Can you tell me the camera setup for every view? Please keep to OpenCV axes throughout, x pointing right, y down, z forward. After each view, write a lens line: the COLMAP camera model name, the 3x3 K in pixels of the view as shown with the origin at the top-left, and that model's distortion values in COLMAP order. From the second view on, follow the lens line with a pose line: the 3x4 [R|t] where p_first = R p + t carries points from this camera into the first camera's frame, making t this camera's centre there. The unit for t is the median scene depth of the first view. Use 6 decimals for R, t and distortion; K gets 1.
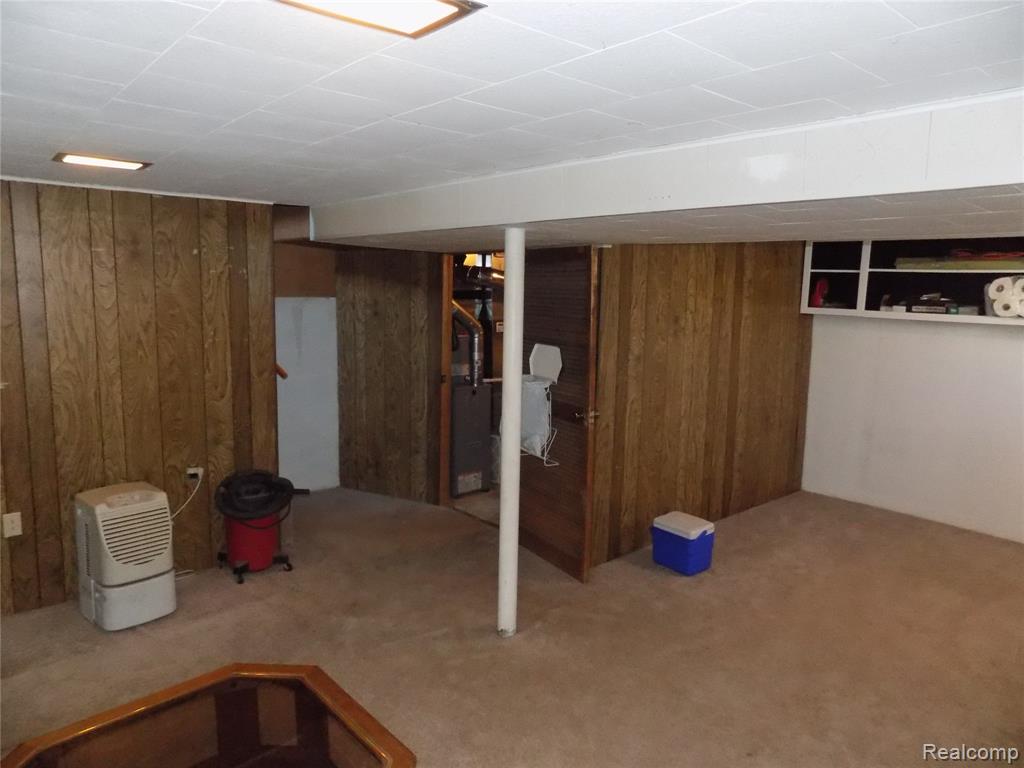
lens RADIAL K [[689.3, 0, 509.4], [0, 689.3, 380.1], [0, 0, 1]] dist [-0.058159, 0.052594]
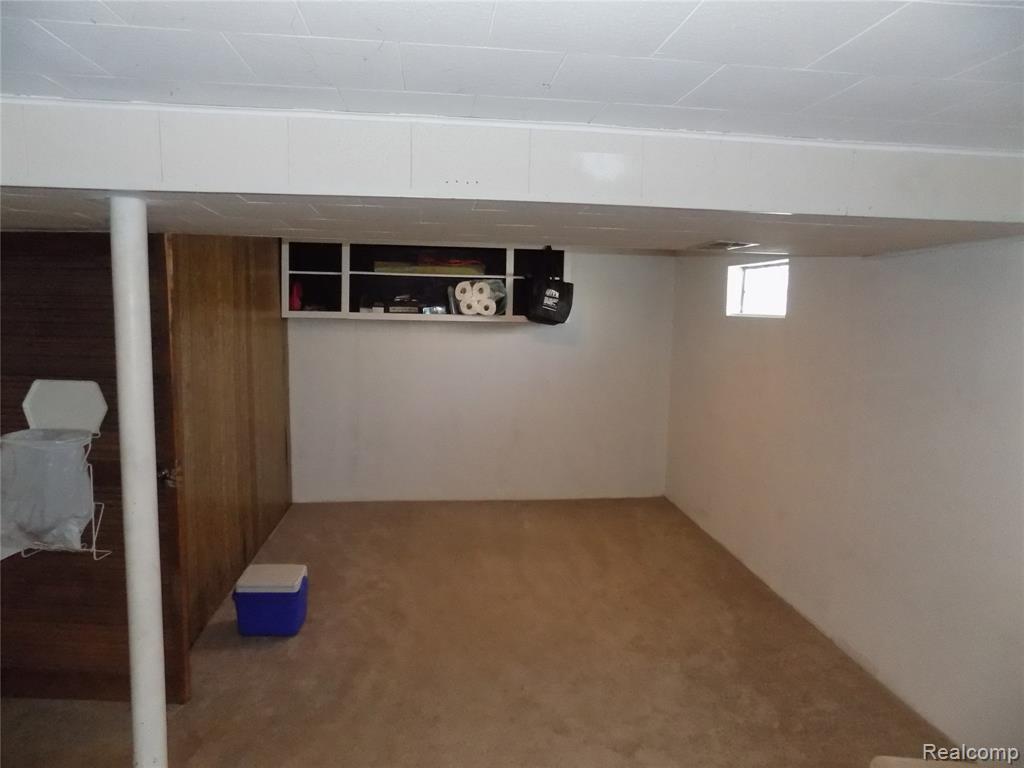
lens RADIAL K [[689.3, 0, 510.1], [0, 689.3, 388.1], [0, 0, 1]] dist [-0.058159, 0.052594]
pose [[0.563884, -0.114316, 0.817904, -0.379046], [0.103269, 0.992360, 0.067503, -0.070262], [-0.819372, 0.046400, 0.571381, 0.457444]]
